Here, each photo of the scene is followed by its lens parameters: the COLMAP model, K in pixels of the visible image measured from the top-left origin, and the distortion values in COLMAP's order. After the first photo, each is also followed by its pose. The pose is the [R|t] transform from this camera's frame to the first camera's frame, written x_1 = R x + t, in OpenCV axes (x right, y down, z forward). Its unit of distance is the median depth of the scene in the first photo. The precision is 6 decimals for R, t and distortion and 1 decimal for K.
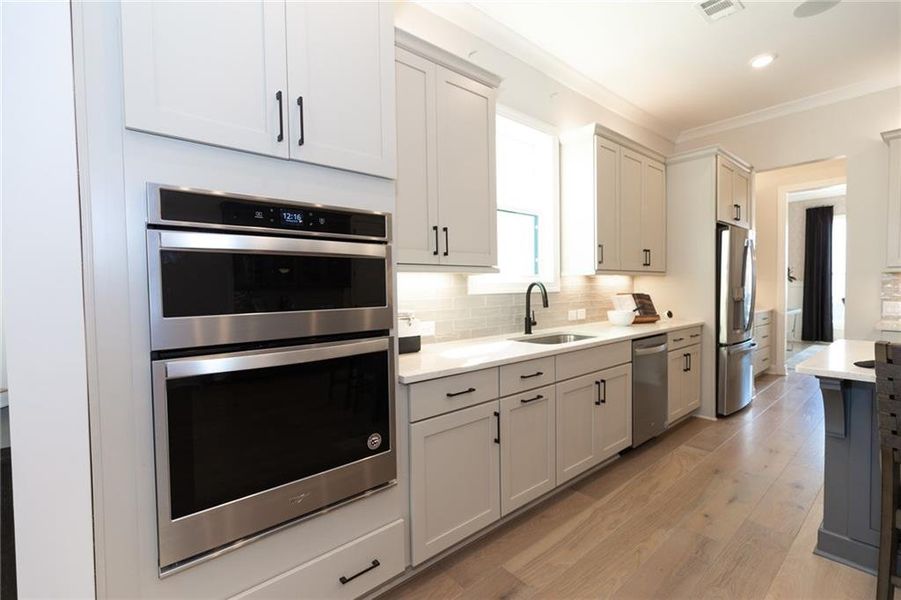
lens RADIAL K [[413.6, 0, 466.7], [0, 413.6, 311.8], [0, 0, 1]] dist [0.000997, 0.000138]
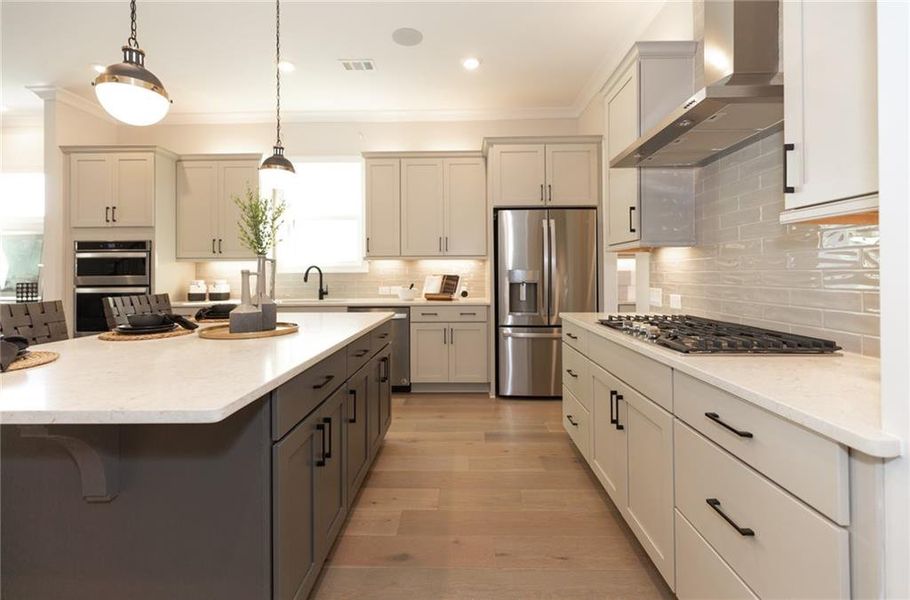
lens RADIAL K [[407.9, 0, 456.7], [0, 407.9, 271.4], [0, 0, 1]] dist [0.002994, 0.000363]
pose [[0.732969, -0.000202, -0.680262, 1.462110], [-0.043184, 0.997969, -0.046826, -0.002434], [0.678890, 0.063698, 0.731471, 0.222764]]
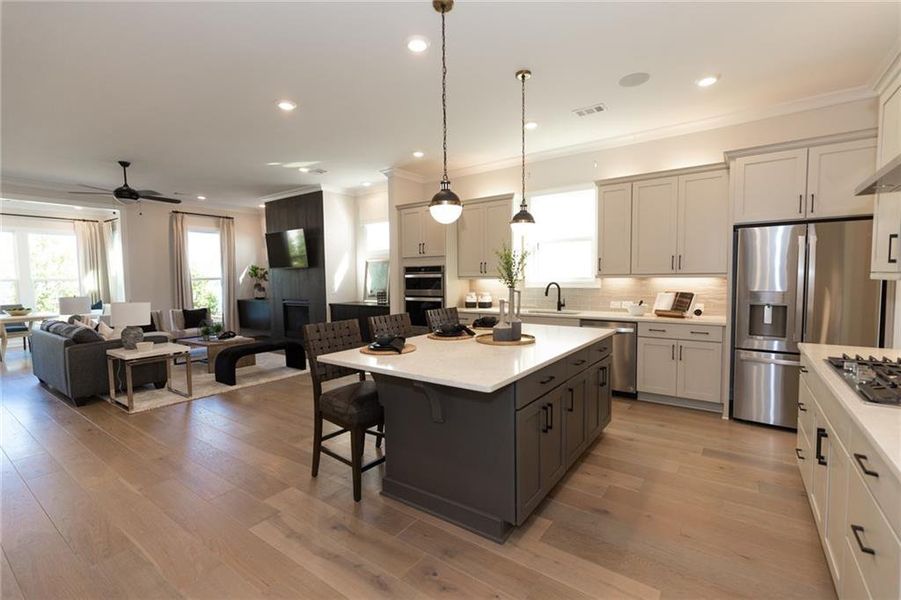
lens RADIAL K [[401.2, 0, 449.4], [0, 401.2, 299.1], [0, 0, 1]] dist [0.001390, 0.000103]
pose [[0.211686, 0.060910, -0.975438, 1.673434], [-0.050509, 0.997404, 0.051320, -0.060263], [0.976032, 0.038405, 0.214213, 0.144862]]
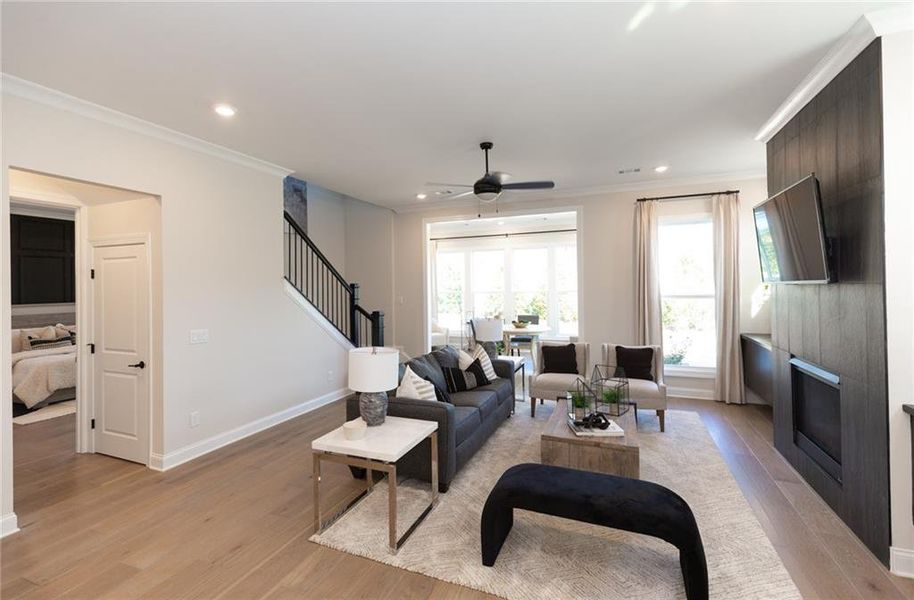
lens RADIAL K [[407.0, 0, 453.8], [0, 407.0, 282.5], [0, 0, 1]] dist [0.002761, 0.000364]
pose [[-0.902171, 0.017740, -0.431013, 0.302376], [-0.006019, 0.998539, 0.053697, -0.122479], [0.431336, 0.051038, -0.900746, 0.249048]]
